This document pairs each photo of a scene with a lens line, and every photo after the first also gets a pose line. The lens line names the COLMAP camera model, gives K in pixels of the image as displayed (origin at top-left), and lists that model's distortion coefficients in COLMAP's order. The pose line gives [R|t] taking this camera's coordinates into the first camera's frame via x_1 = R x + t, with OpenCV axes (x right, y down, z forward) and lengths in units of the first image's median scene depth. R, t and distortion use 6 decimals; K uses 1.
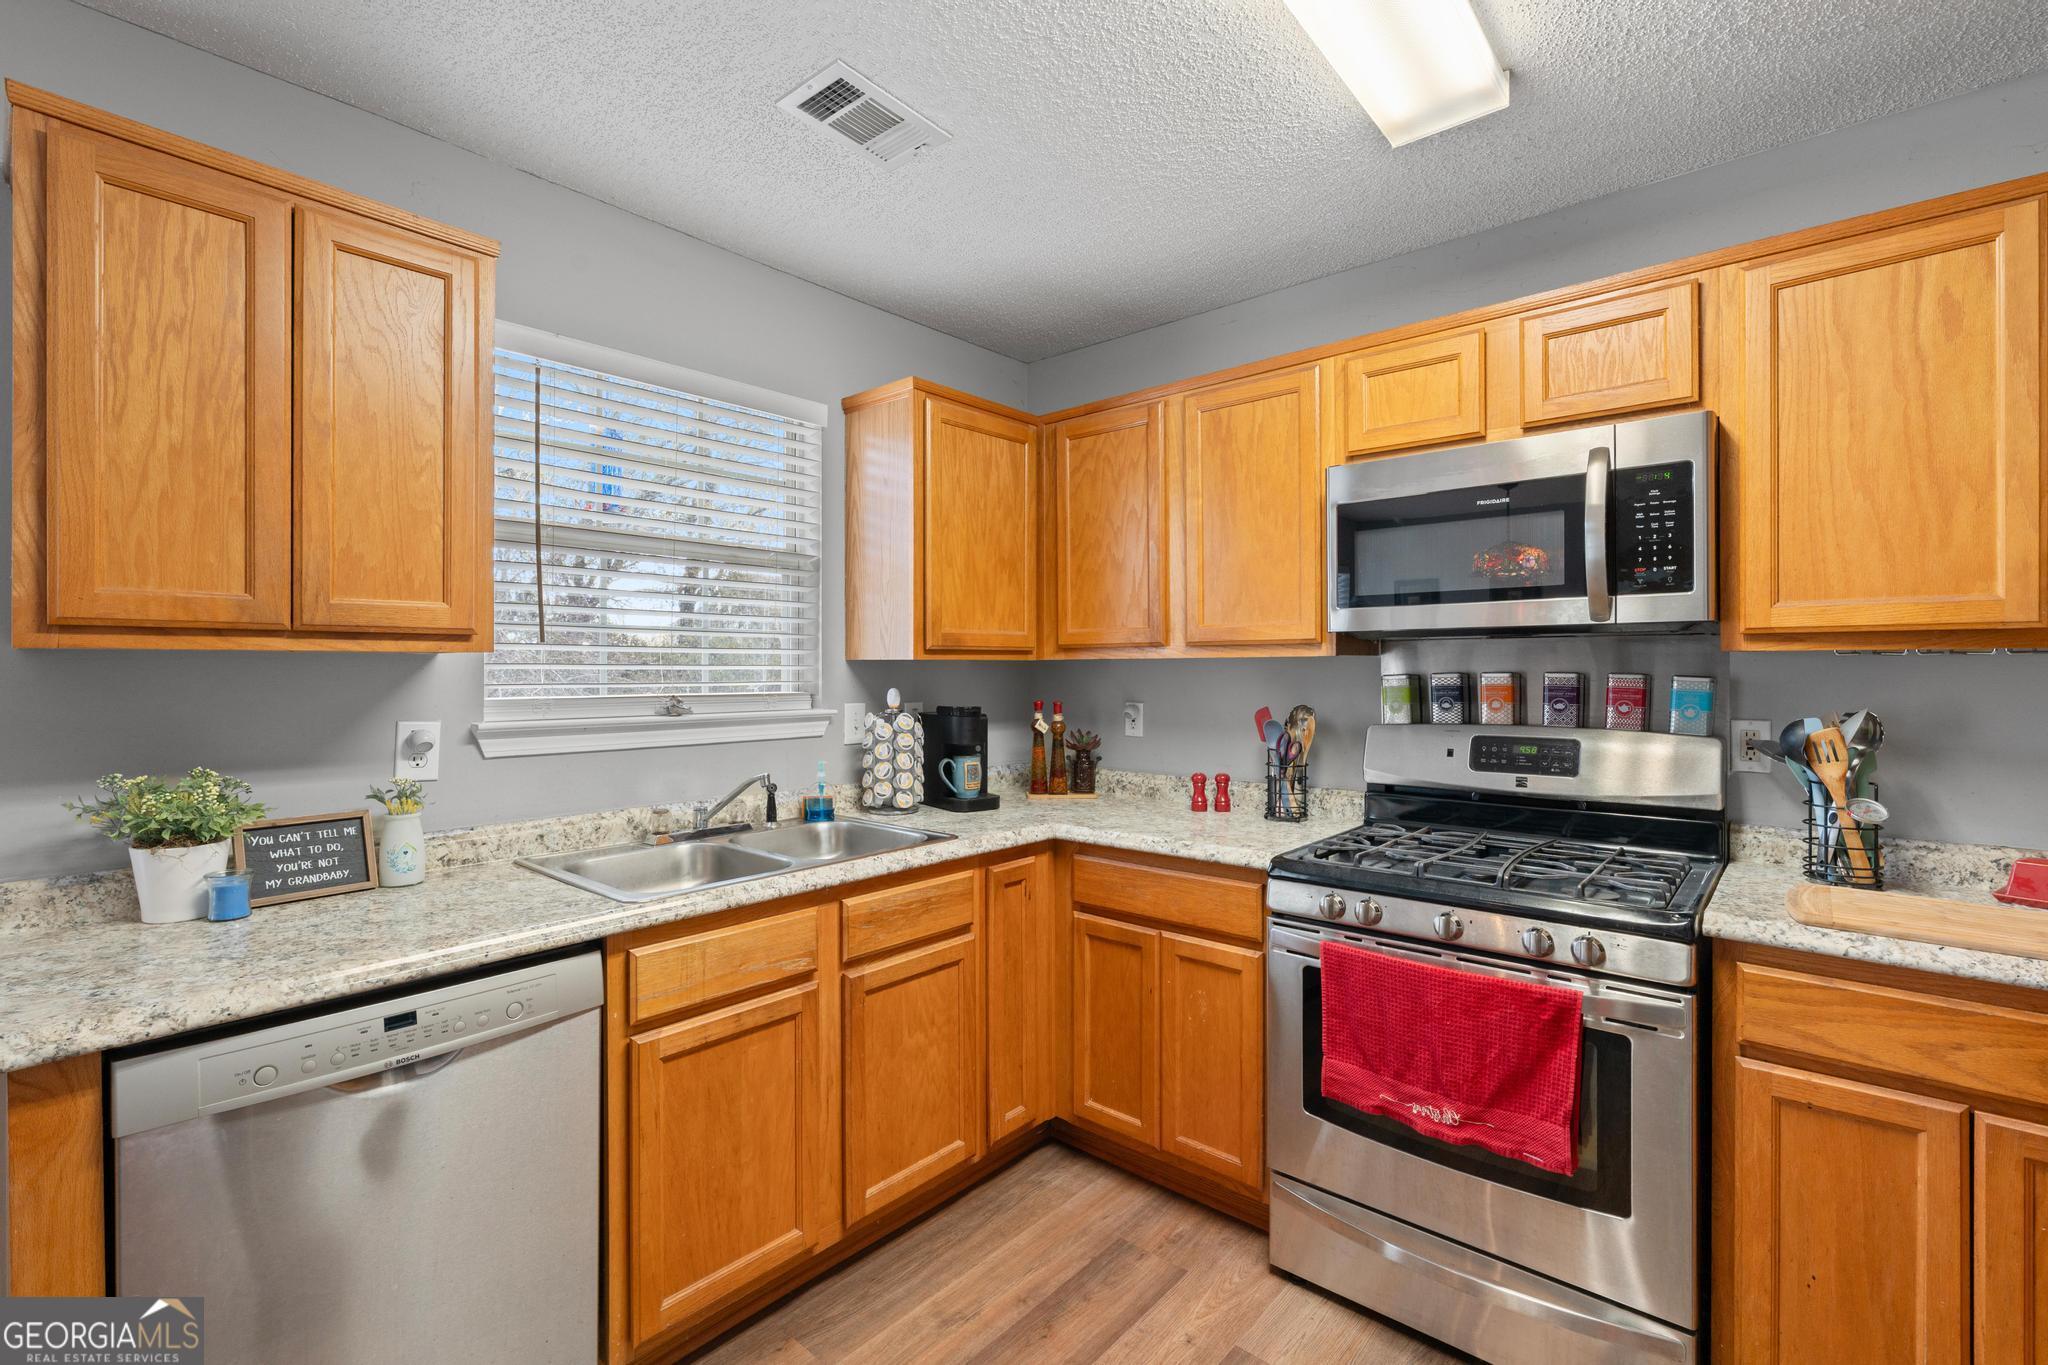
lens RADIAL K [[896.6, 0, 1015.5], [0, 896.6, 670.9], [0, 0, 1]] dist [-0.010876, 0.001589]
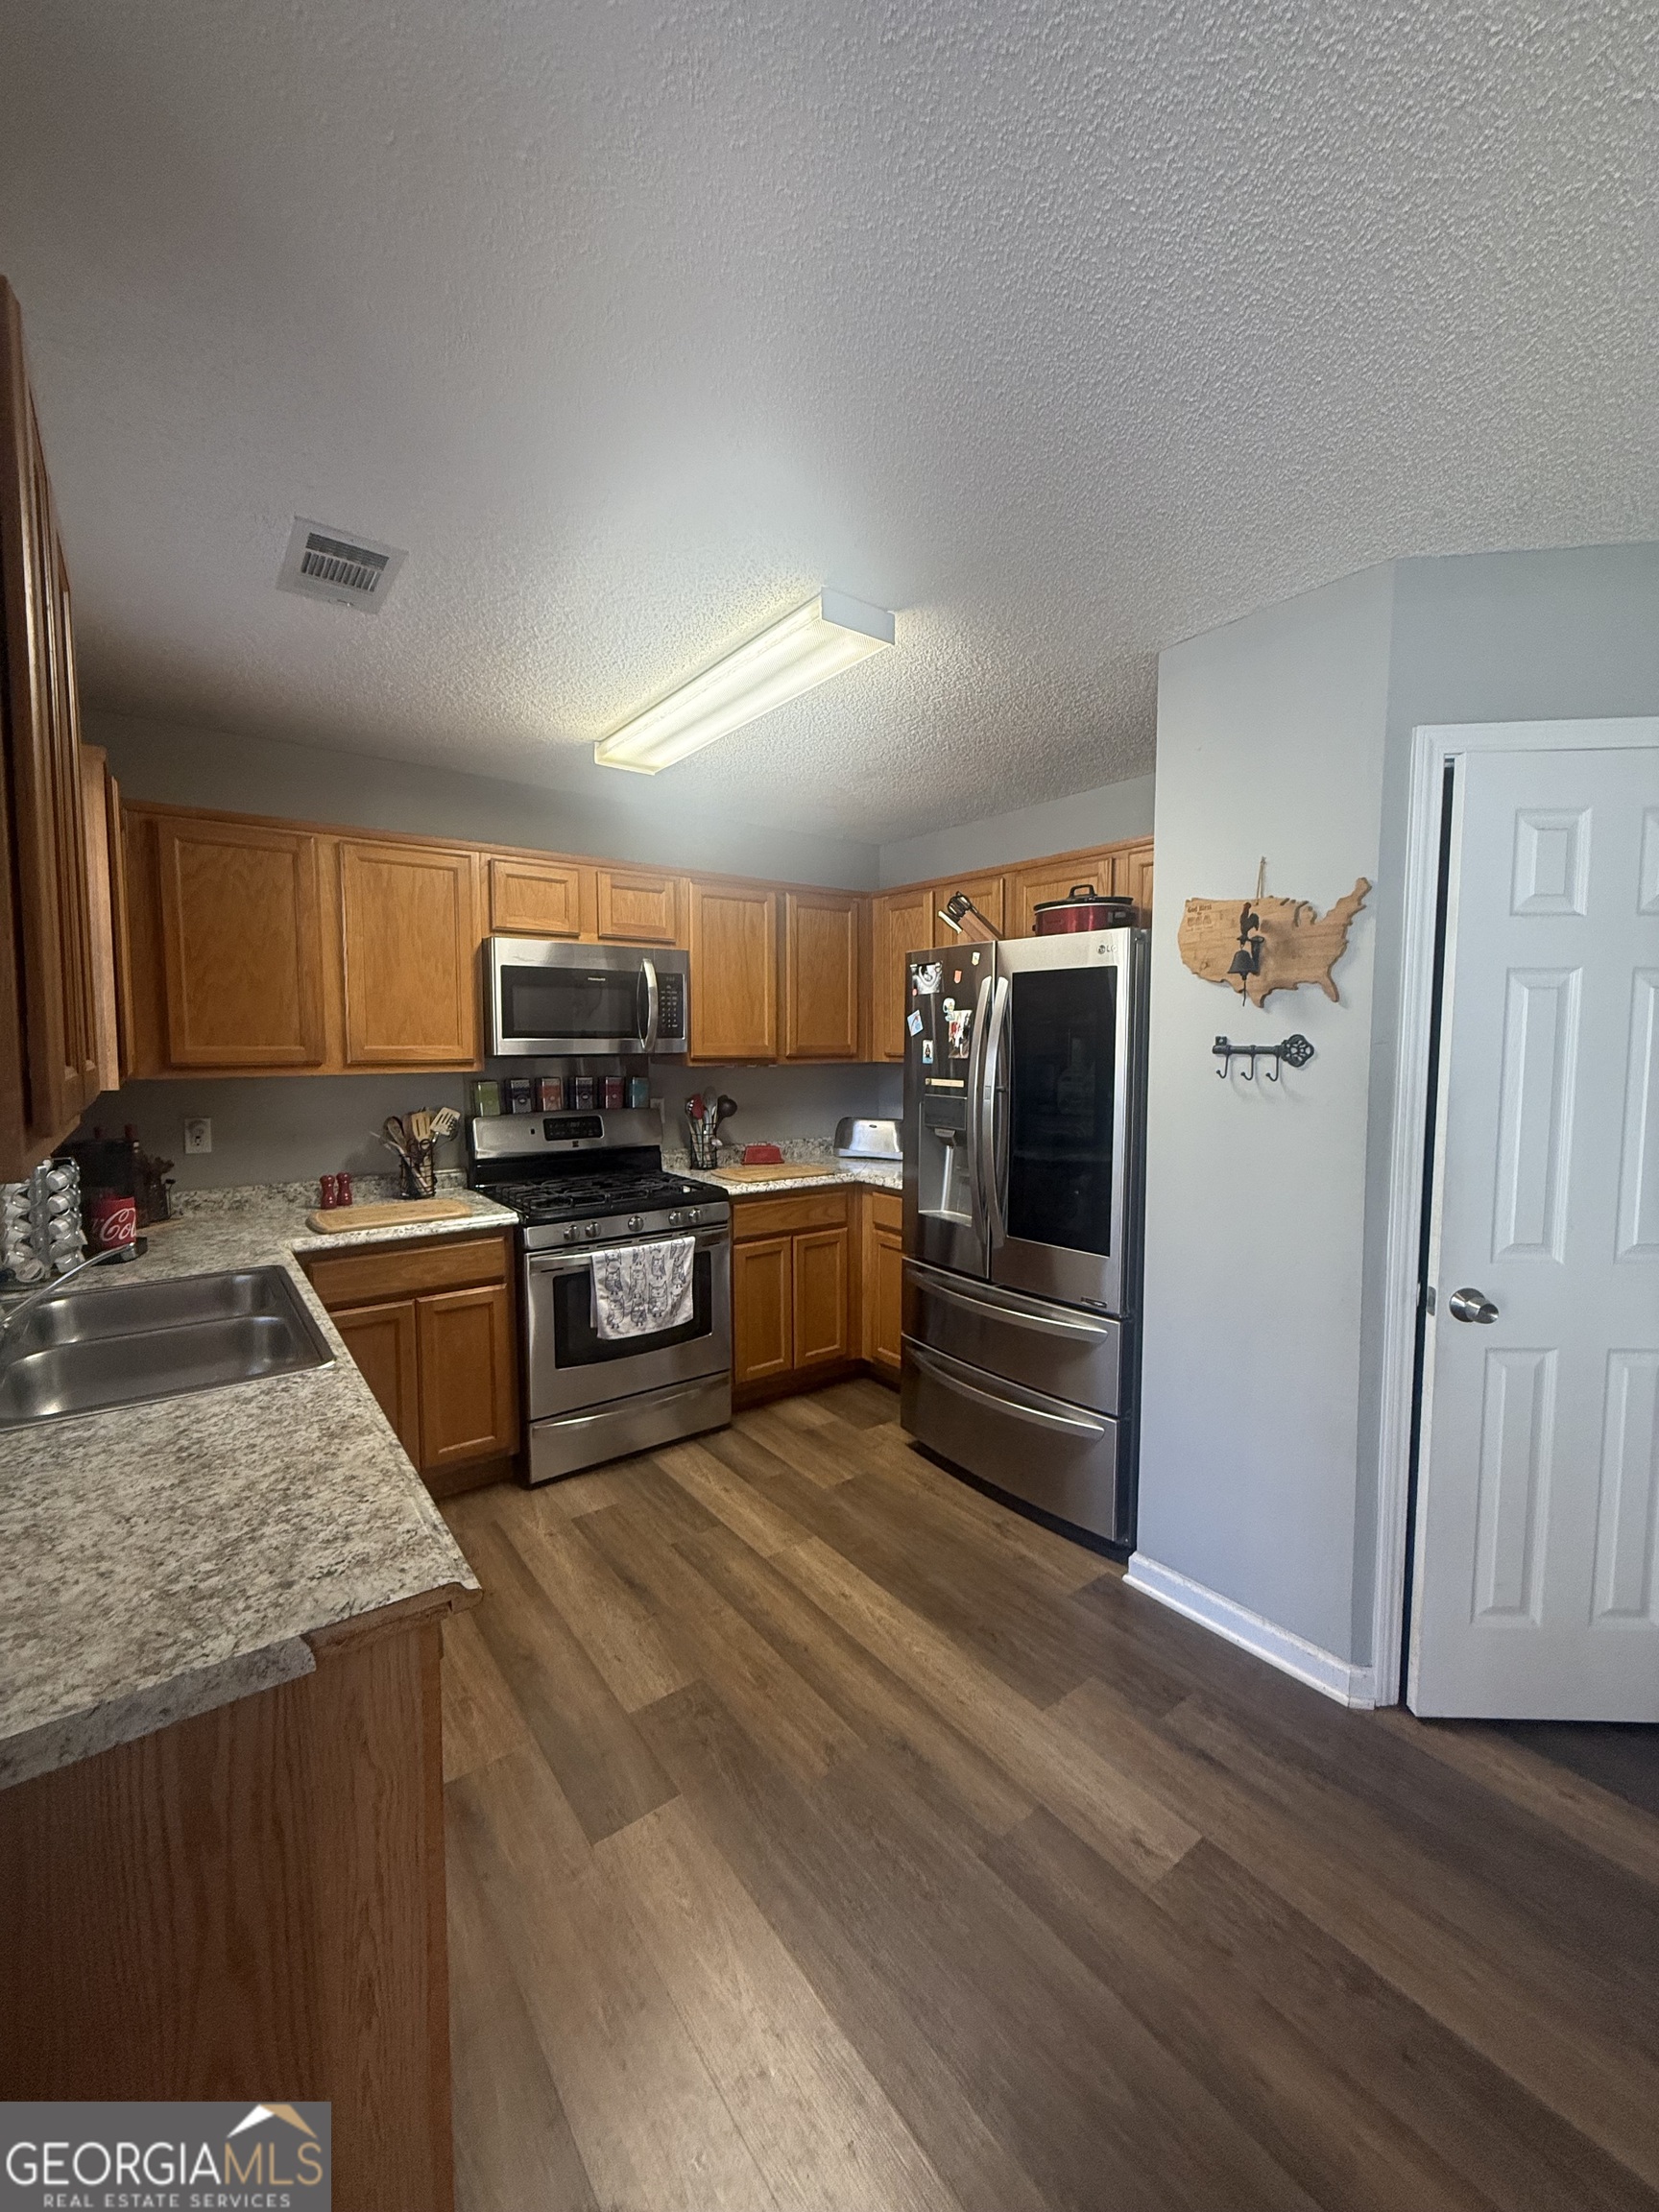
lens RADIAL K [[876.9, 0, 824.3], [0, 876.9, 1099.7], [0, 0, 1]] dist [-0.002871, 0.000910]
pose [[0.212298, -0.068264, 0.974818, -0.923732], [0.002448, 0.997591, 0.069326, -0.070271], [-0.977202, -0.012332, 0.211953, 0.204689]]
